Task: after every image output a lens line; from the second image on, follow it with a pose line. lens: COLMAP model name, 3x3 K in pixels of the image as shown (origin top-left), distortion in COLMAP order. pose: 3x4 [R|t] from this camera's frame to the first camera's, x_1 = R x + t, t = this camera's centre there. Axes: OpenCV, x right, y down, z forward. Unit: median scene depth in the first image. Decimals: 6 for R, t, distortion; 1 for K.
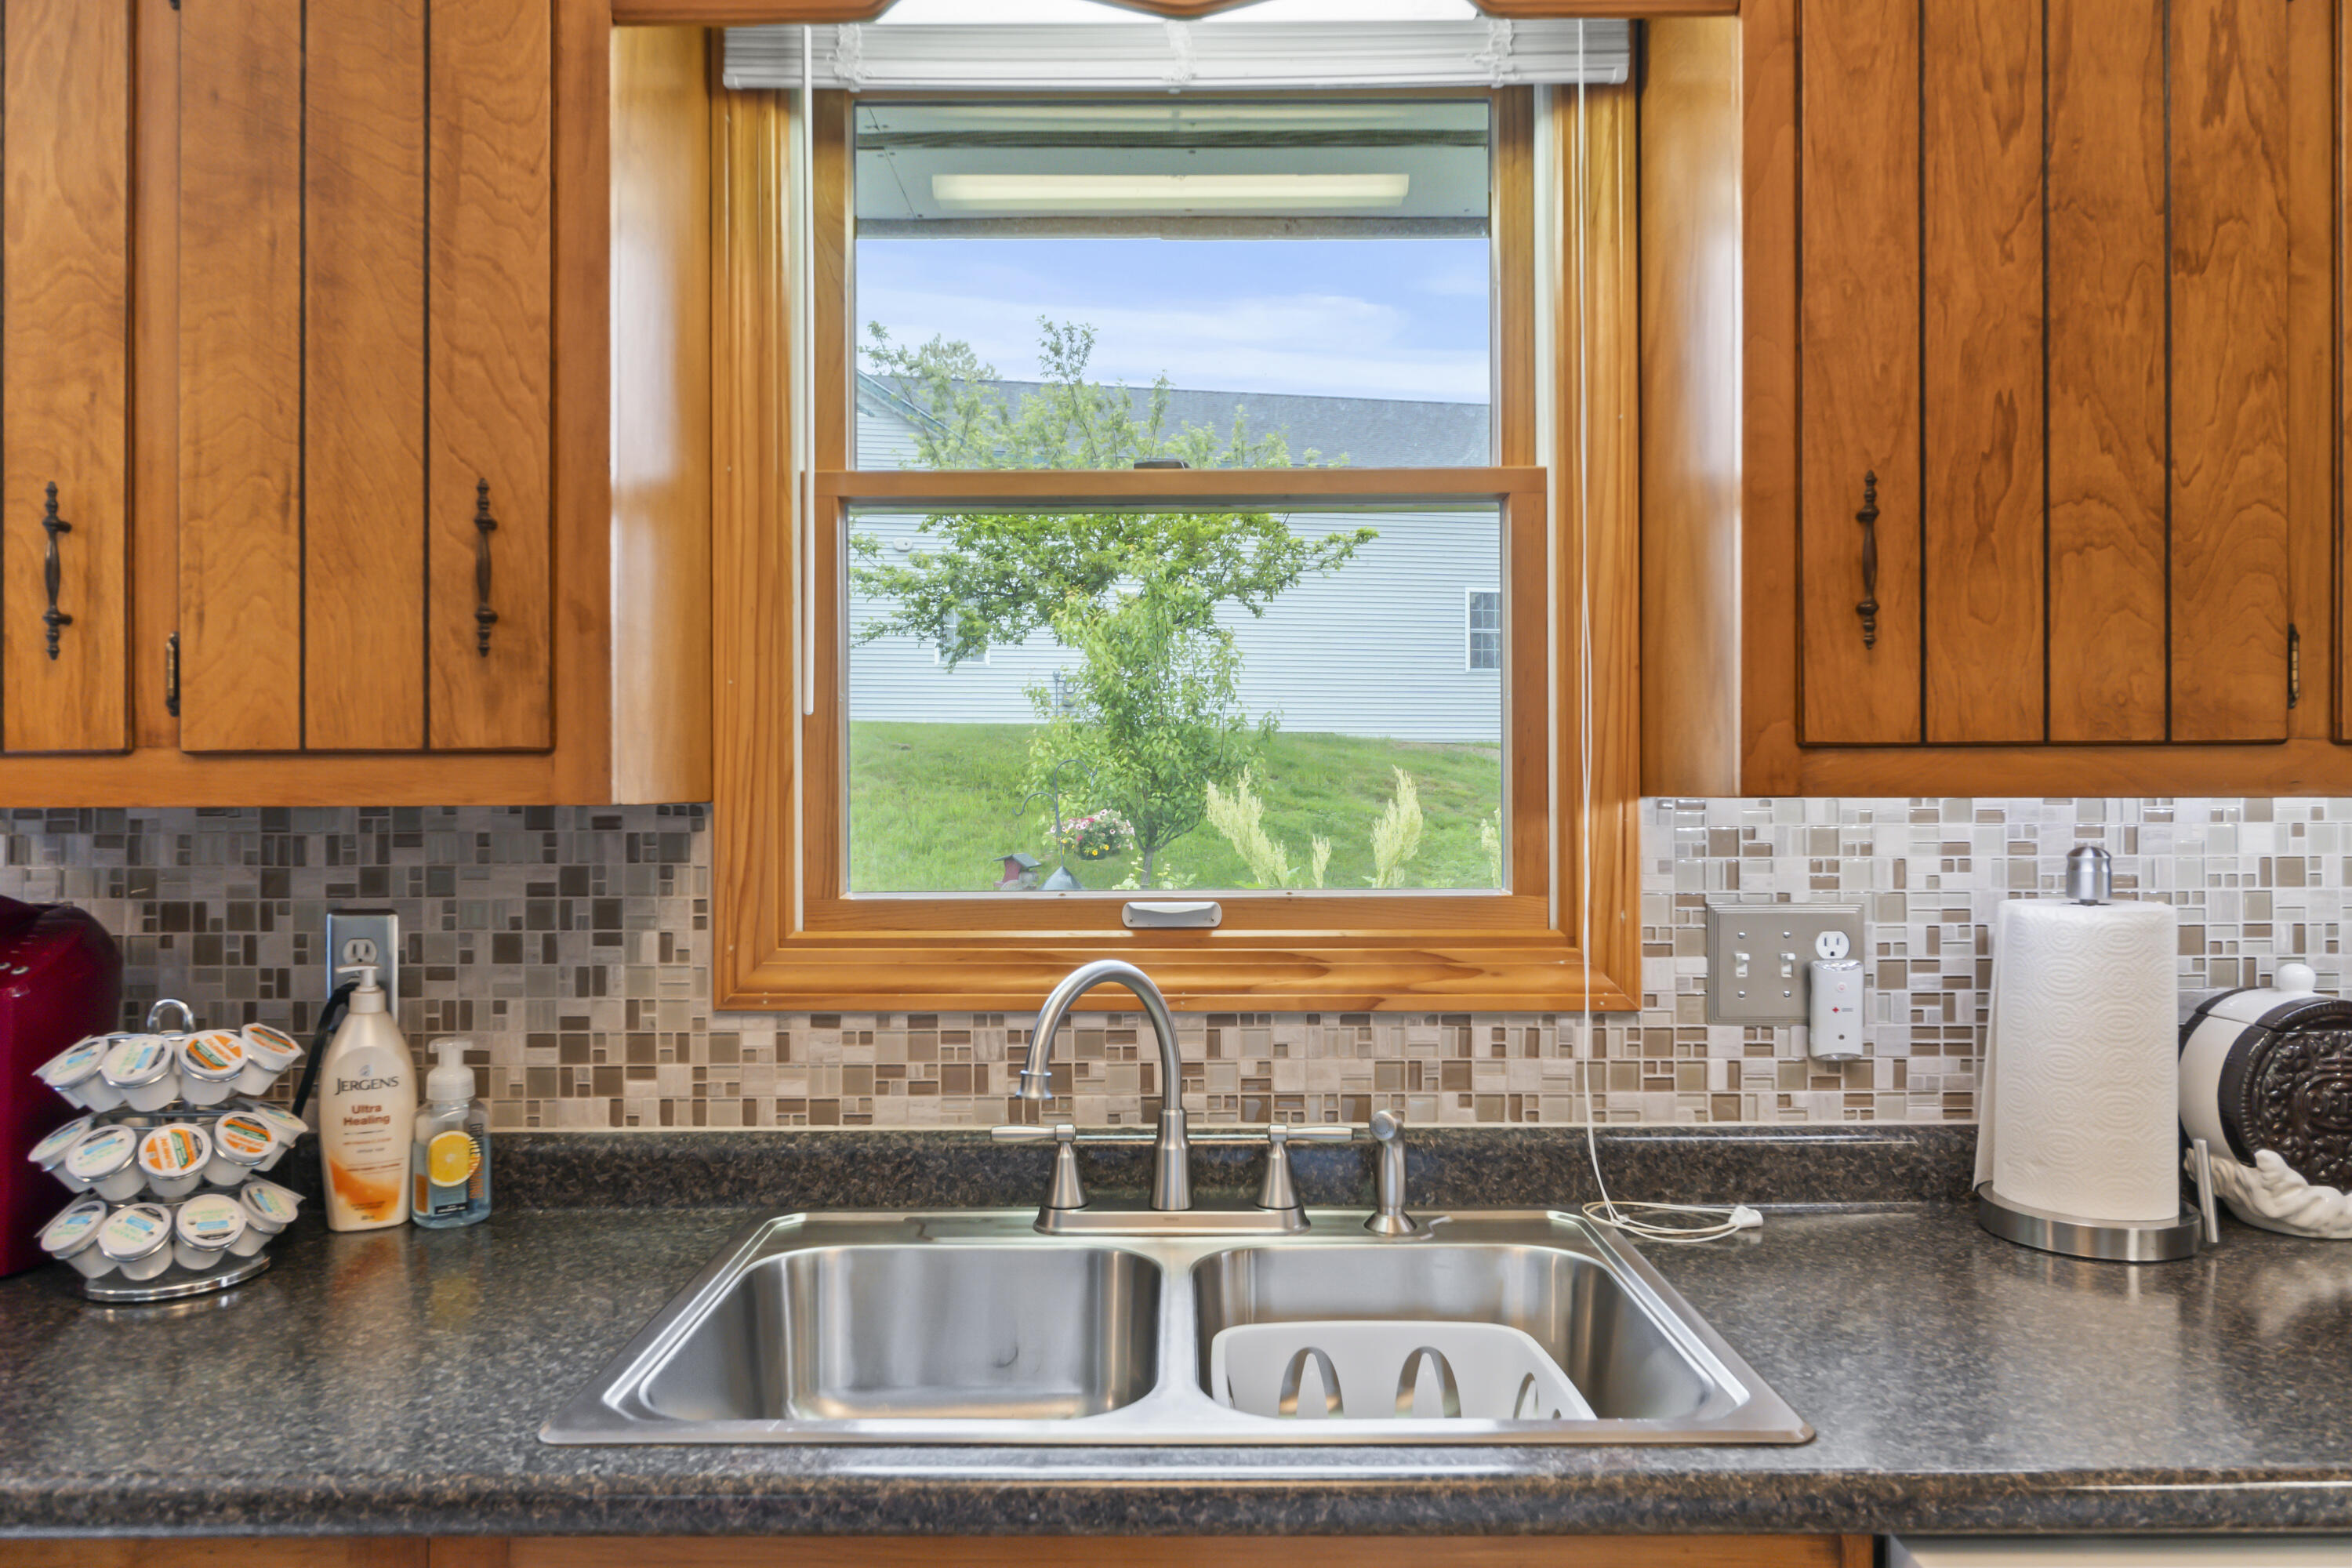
lens RADIAL K [[1577.5, 0, 1179.0], [0, 1577.5, 789.0], [0, 0, 1]] dist [-0.002666, 0.000827]
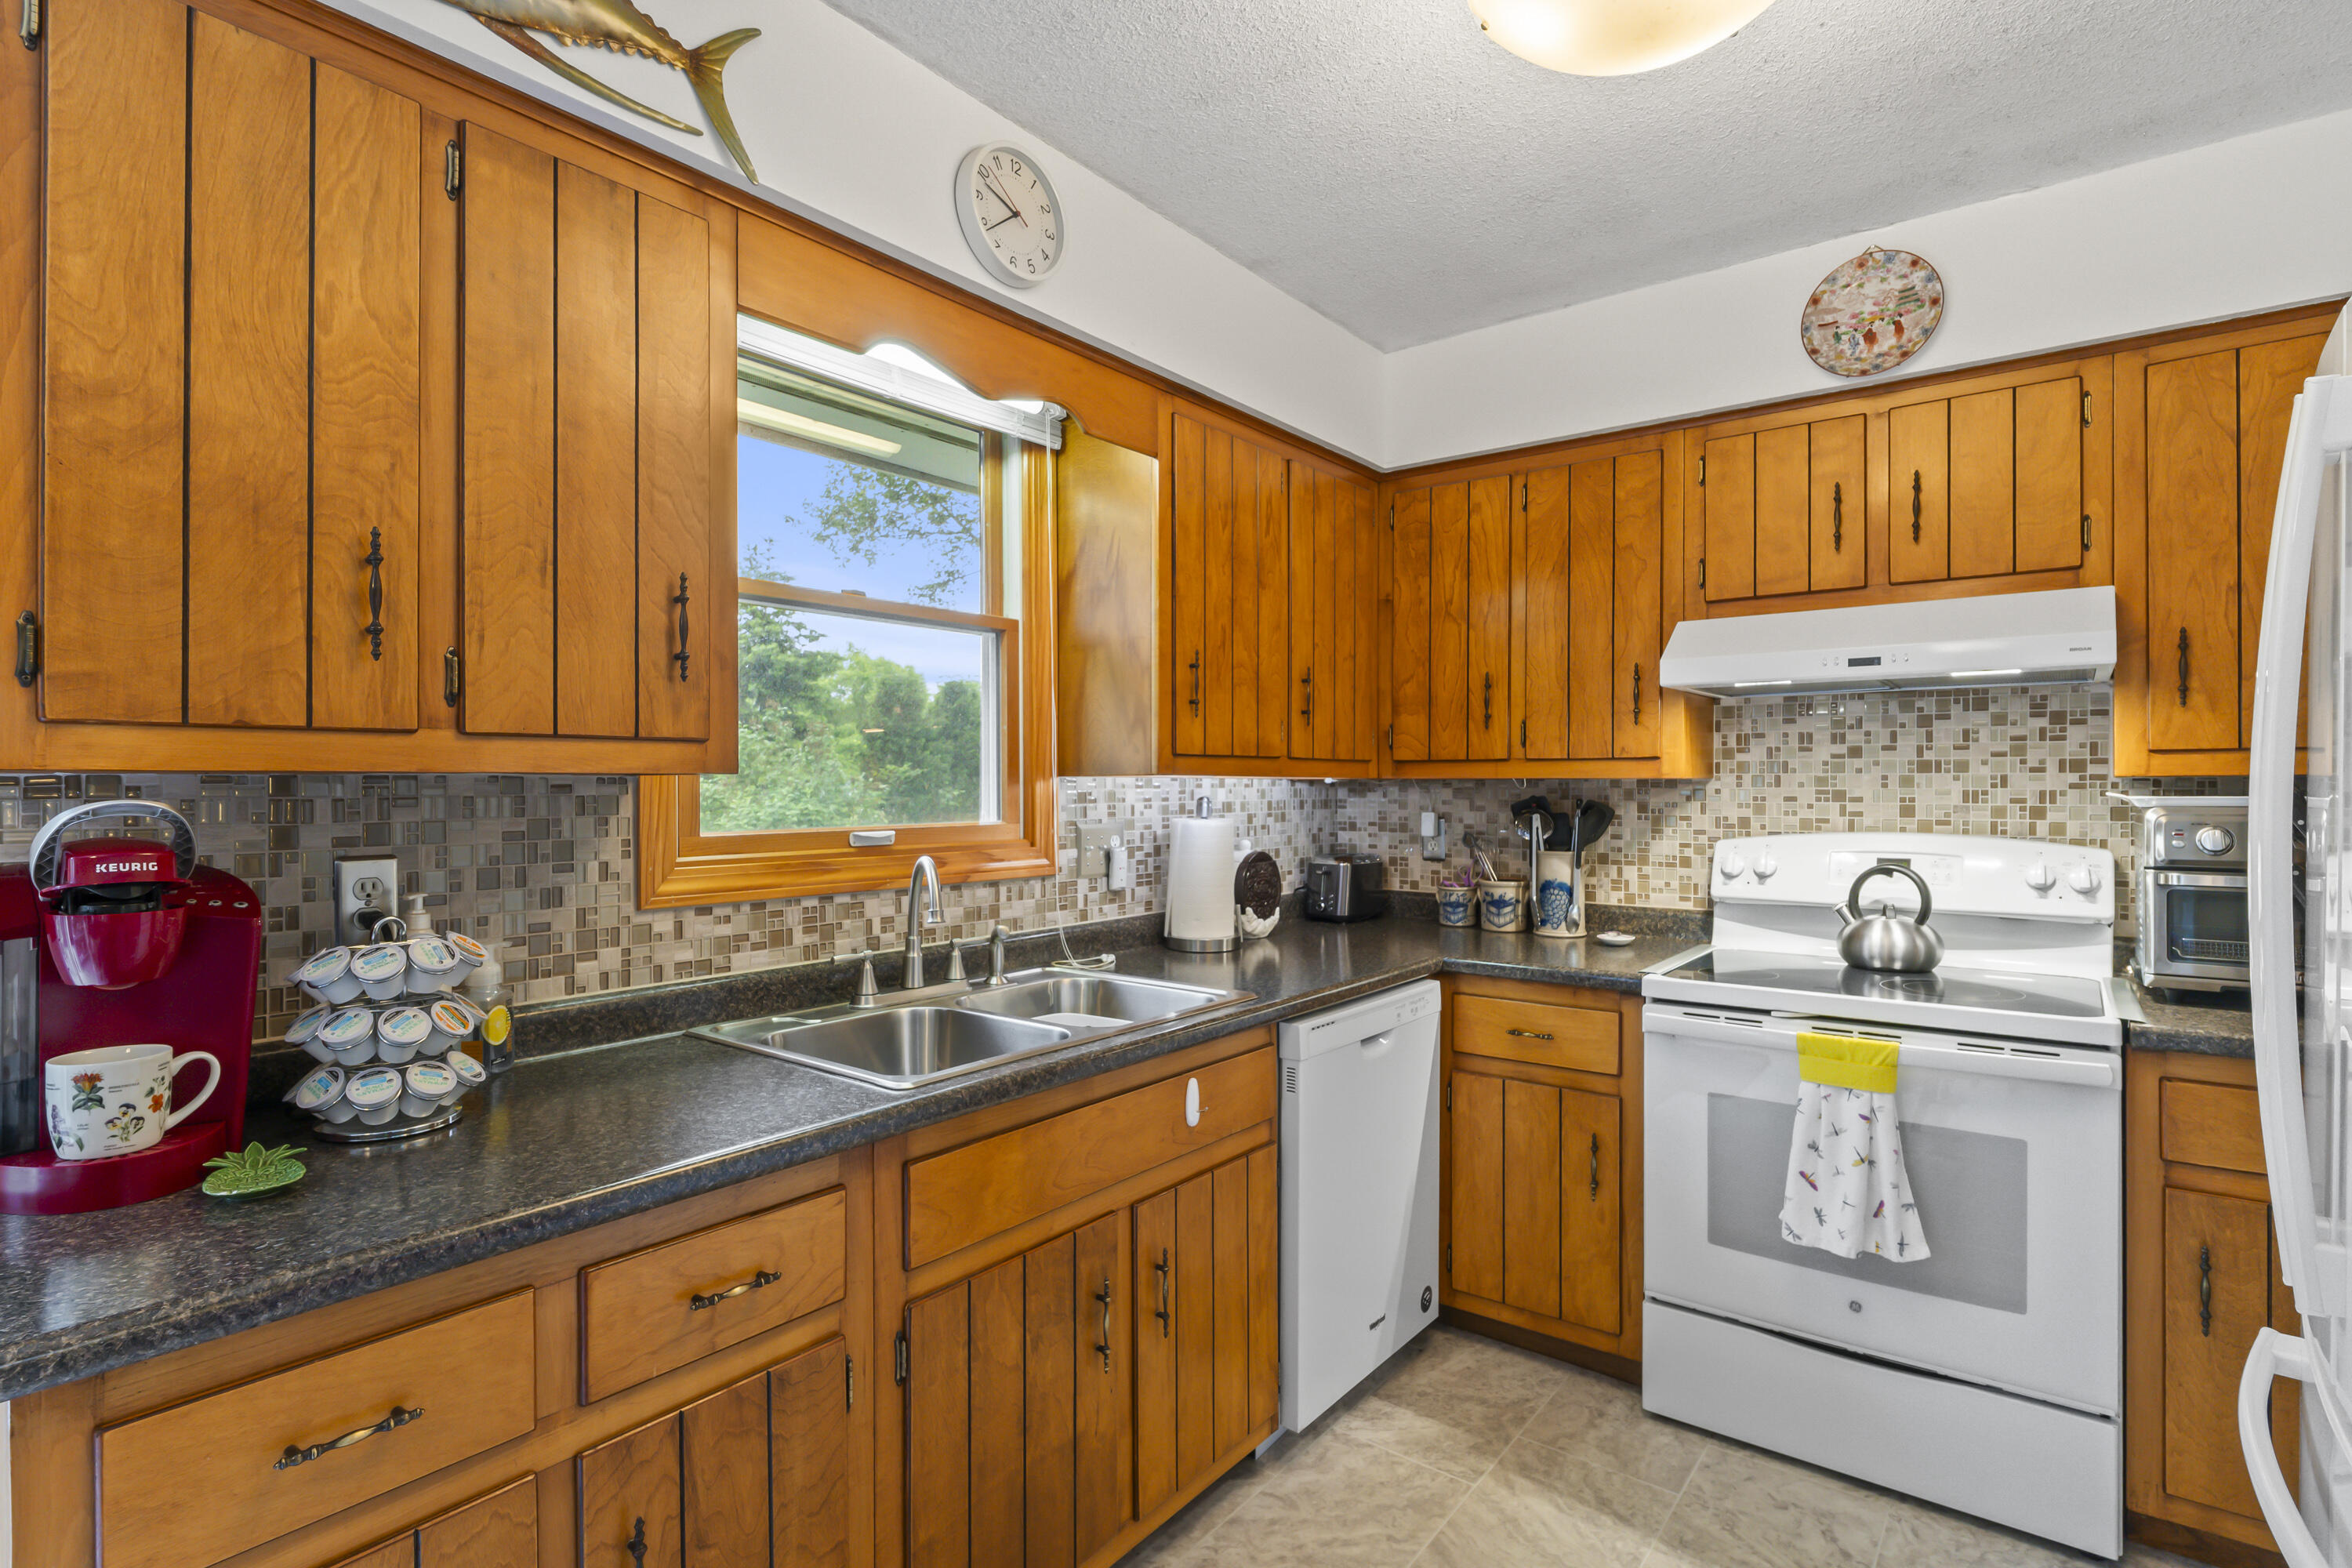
lens RADIAL K [[1131.2, 0, 1173.4], [0, 1131.2, 790.3], [0, 0, 1]] dist [-0.007820, -0.000144]
pose [[0.619280, -0.001579, 0.785169, -0.836758], [0.001307, 0.999999, 0.000980, 0.022429], [-0.785169, 0.000419, 0.619281, -0.096652]]
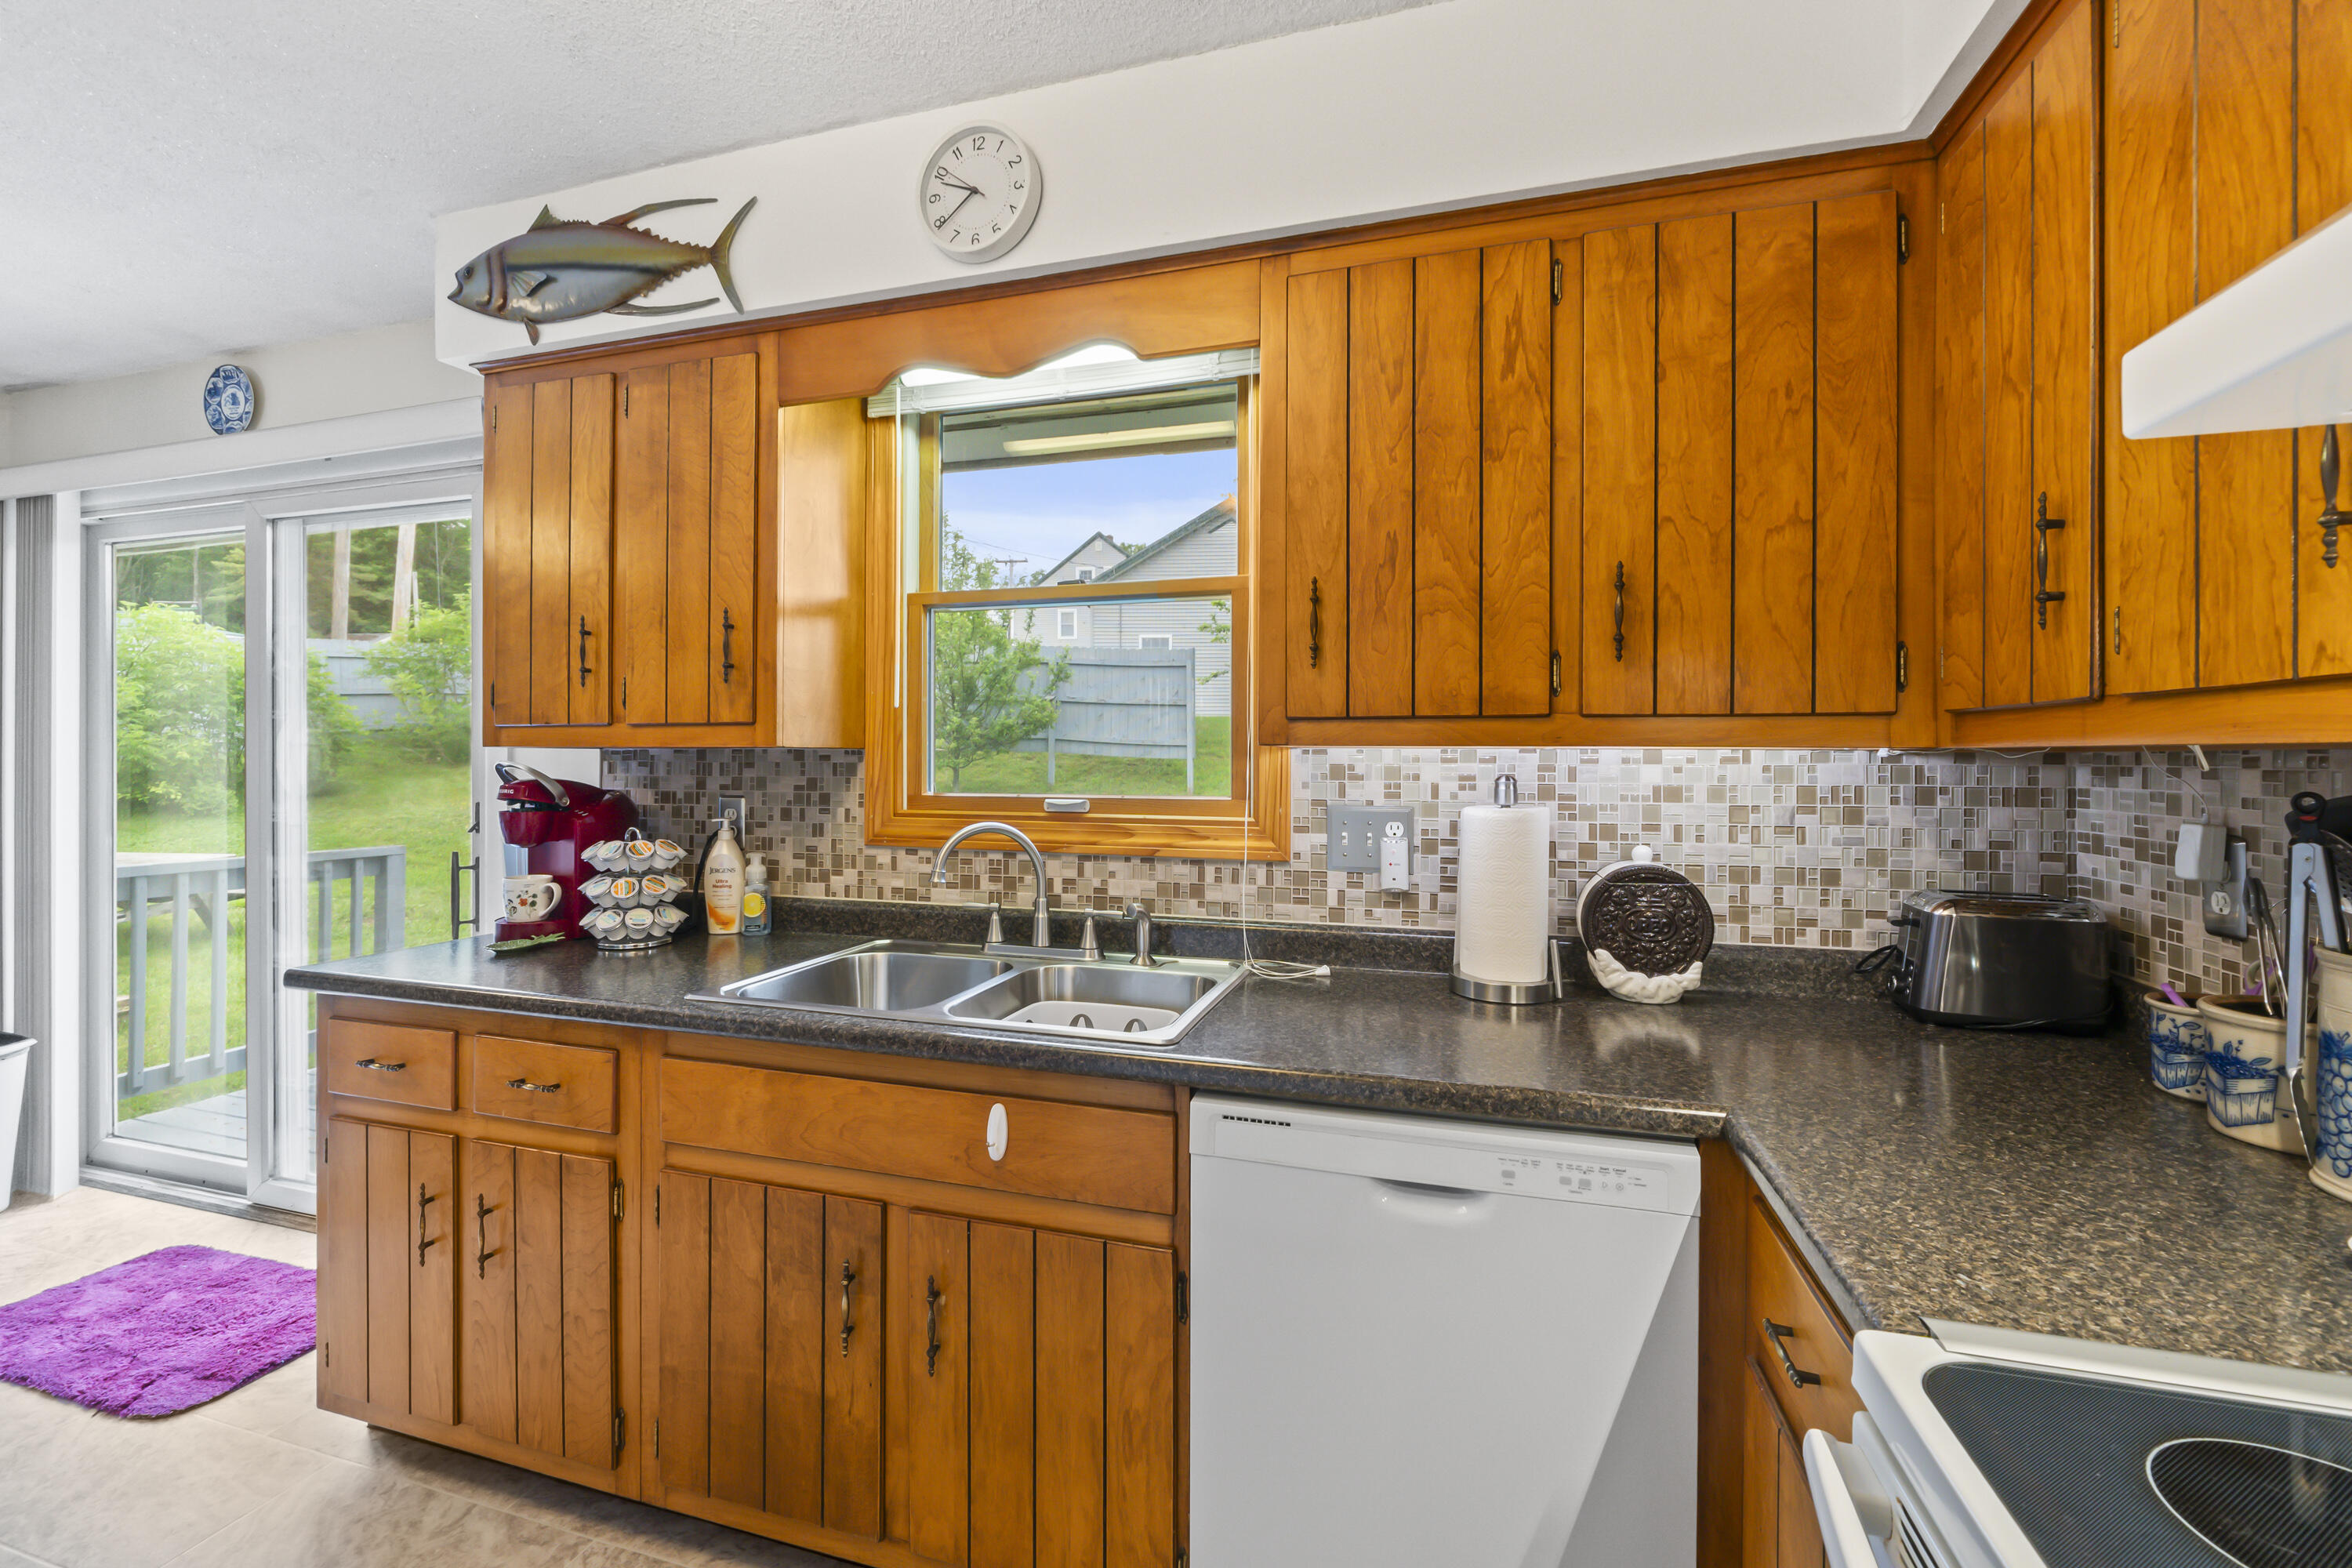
lens RADIAL K [[988.6, 0, 1182.8], [0, 988.6, 758.9], [0, 0, 1]] dist [-0.007392, -0.000676]
pose [[0.957245, 0.007397, -0.289185, 0.509732], [-0.007607, 0.999971, 0.000400, 0.018564], [0.289179, 0.001817, 0.957273, -0.168326]]
